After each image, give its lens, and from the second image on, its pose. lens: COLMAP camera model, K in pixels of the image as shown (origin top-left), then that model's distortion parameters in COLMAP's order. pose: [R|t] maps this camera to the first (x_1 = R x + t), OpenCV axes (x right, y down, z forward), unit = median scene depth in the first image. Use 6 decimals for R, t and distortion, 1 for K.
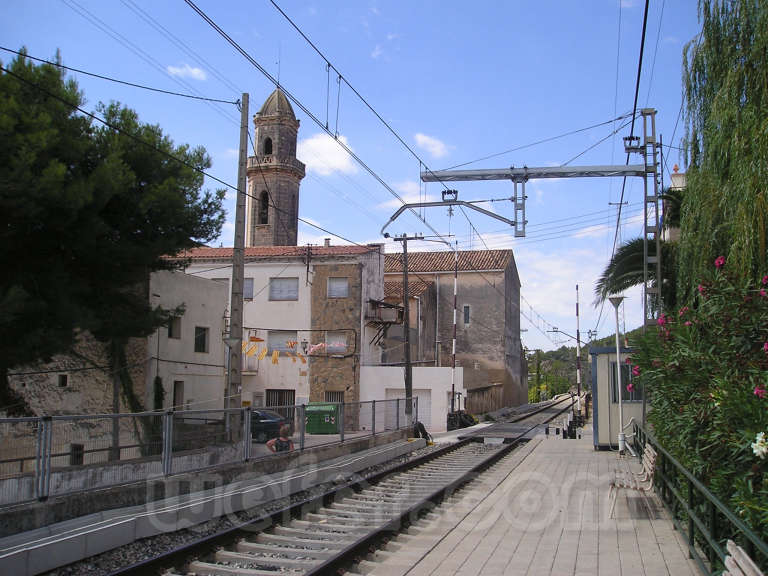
lens RADIAL K [[788.4, 0, 384.4], [0, 788.4, 294.6], [0, 0, 1]] dist [-0.104079, 0.000000]
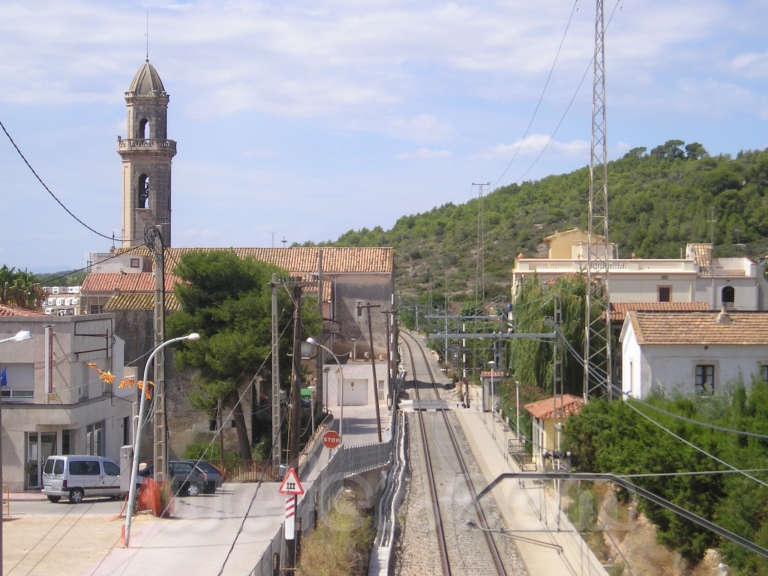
lens RADIAL K [[1880.1, 0, 387.6], [0, 1880.1, 289.4], [0, 0, 1]] dist [-0.015010, 0.000000]
pose [[0.966175, -0.014899, 0.257457, -0.835253], [-0.014984, 0.993400, 0.113718, -0.466415], [-0.257452, -0.113729, 0.959575, -2.489126]]
